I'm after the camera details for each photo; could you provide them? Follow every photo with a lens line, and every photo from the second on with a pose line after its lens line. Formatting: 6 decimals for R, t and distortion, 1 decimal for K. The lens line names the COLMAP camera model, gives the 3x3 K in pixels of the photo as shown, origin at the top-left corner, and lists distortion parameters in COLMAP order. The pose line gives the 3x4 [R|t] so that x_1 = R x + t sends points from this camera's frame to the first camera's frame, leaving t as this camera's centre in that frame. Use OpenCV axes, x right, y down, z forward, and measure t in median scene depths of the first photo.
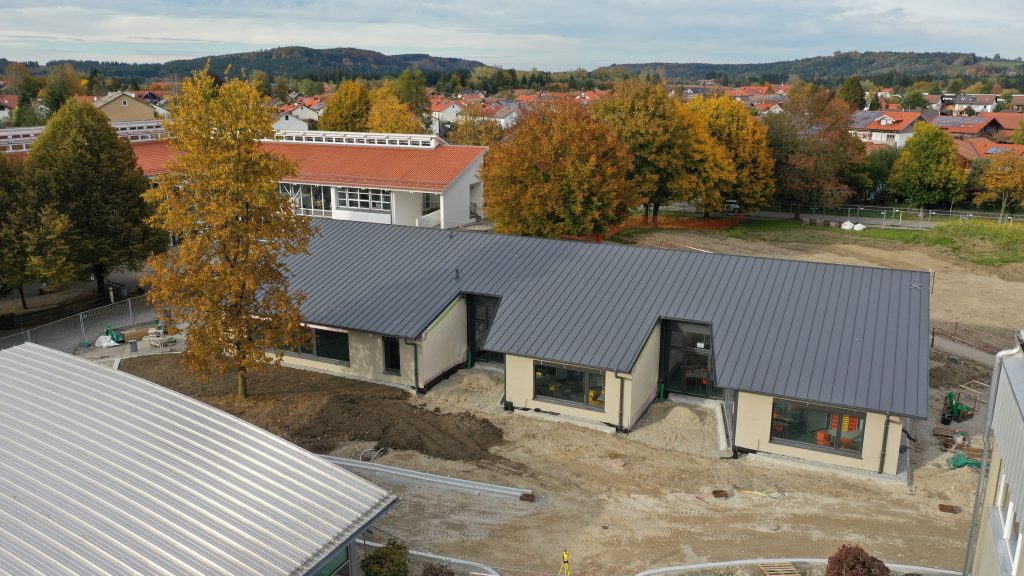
lens RADIAL K [[818.6, 0, 512.0], [0, 818.6, 288.0], [0, 0, 1]] dist [-0.001049, -0.002931]
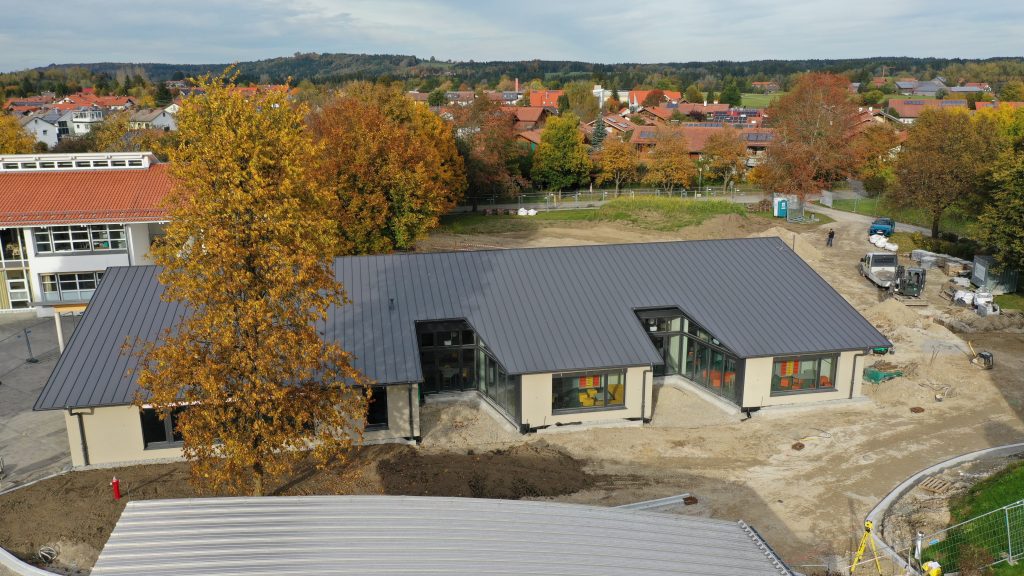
lens RADIAL K [[815.8, 0, 512.0], [0, 815.8, 288.0], [0, 0, 1]] dist [-0.001818, -0.003156]
pose [[0.800962, -0.154109, 0.578542, -0.303963], [0.153850, 0.986835, 0.049871, -0.037352], [-0.578611, 0.049063, 0.814127, 0.130767]]
